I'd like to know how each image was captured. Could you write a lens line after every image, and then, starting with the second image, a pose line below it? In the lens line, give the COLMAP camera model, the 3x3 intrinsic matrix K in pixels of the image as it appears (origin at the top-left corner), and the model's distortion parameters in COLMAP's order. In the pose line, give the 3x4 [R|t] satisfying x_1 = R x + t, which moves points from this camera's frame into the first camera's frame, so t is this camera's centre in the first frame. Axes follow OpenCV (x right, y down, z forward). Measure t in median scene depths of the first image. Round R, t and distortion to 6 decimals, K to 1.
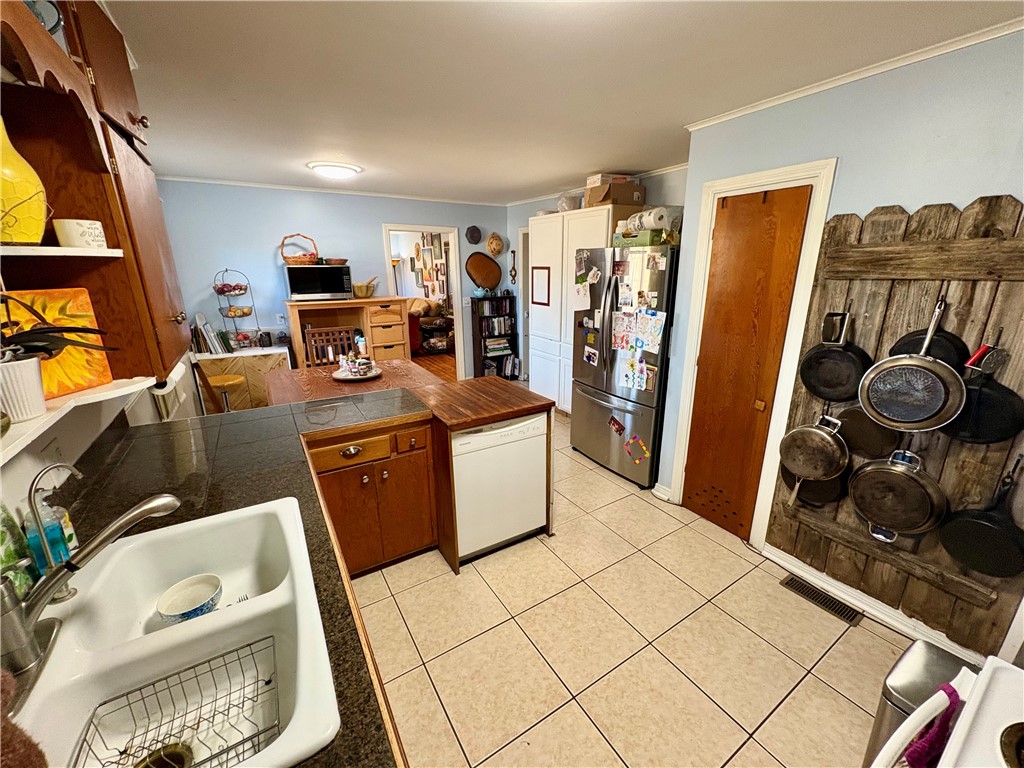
lens RADIAL K [[406.6, 0, 515.2], [0, 406.6, 383.0], [0, 0, 1]] dist [-0.000235, -0.000162]
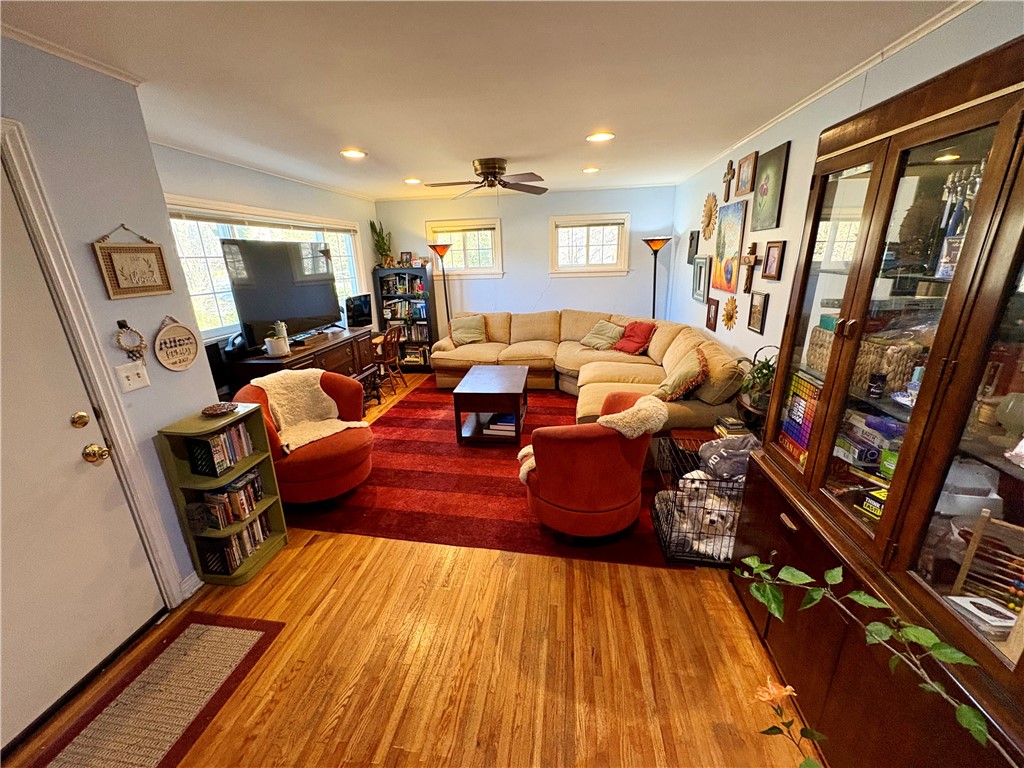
lens RADIAL K [[406.6, 0, 509.6], [0, 406.6, 386.5], [0, 0, 1]] dist [-0.000235, -0.000162]
pose [[0.766198, 0.182666, -0.616096, -0.113663], [-0.154582, 0.982987, 0.099202, -0.168536], [0.623735, 0.019229, 0.781399, 0.575402]]
